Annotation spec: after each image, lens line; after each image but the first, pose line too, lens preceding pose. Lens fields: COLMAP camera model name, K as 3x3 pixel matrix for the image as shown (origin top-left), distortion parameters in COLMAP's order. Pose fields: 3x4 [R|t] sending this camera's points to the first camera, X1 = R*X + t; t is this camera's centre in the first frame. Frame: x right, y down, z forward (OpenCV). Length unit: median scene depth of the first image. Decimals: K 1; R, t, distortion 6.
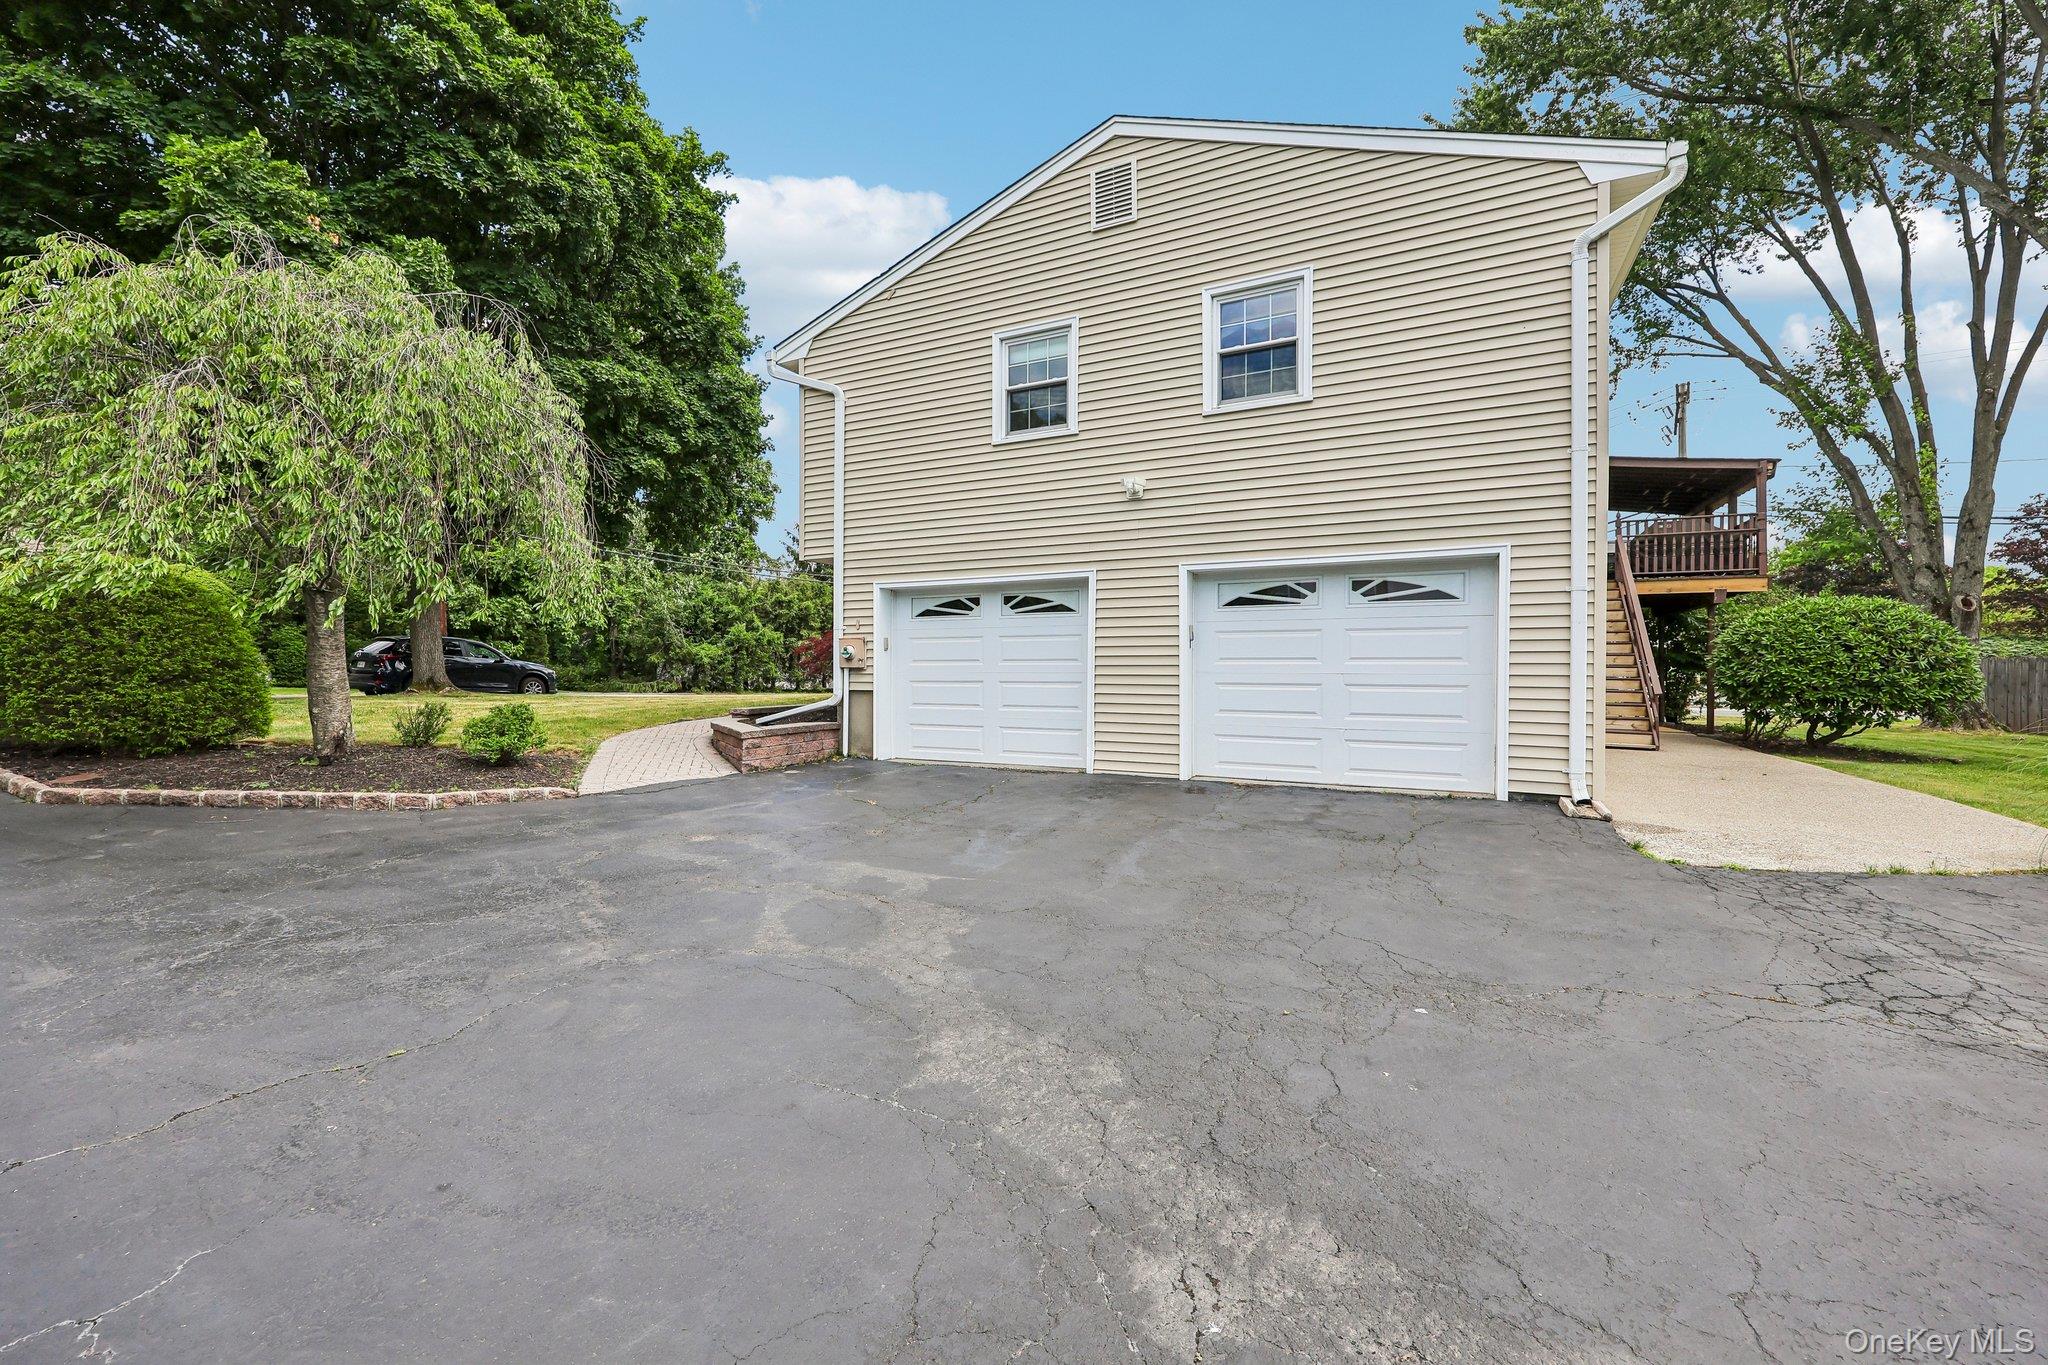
lens RADIAL K [[837.0, 0, 1028.3], [0, 837.0, 682.7], [0, 0, 1]] dist [0.004977, -0.000100]
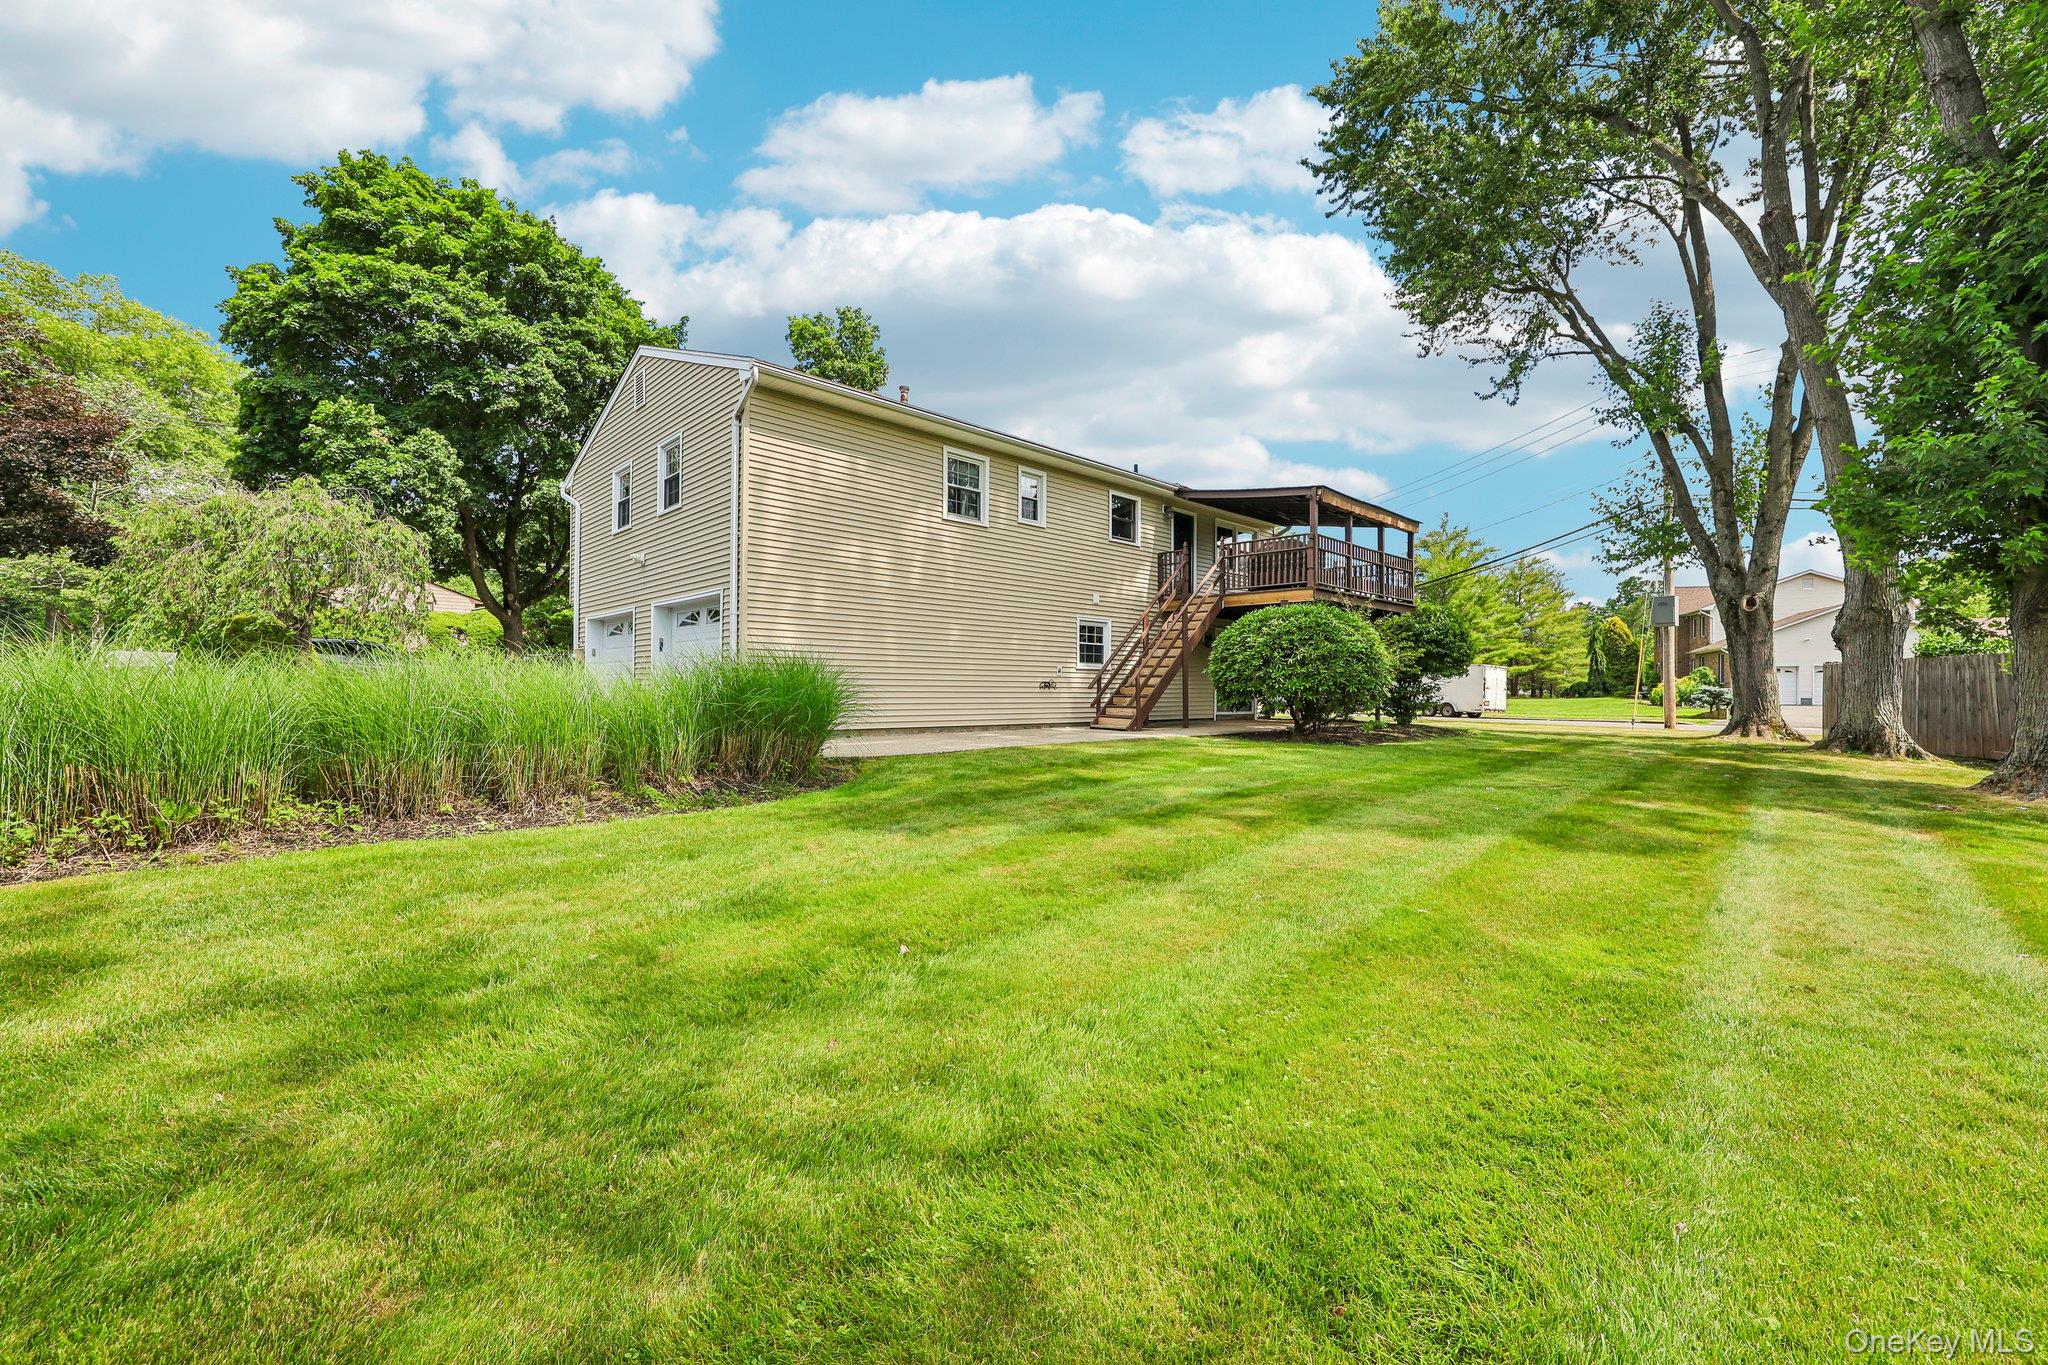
lens RADIAL K [[837.0, 0, 1015.9], [0, 837.0, 679.5], [0, 0, 1]] dist [0.004977, -0.000100]
pose [[0.940111, 0.018313, -0.340376, 1.049416], [-0.019010, 0.999818, 0.001286, 0.011845], [0.340338, 0.005261, 0.940289, -0.298958]]
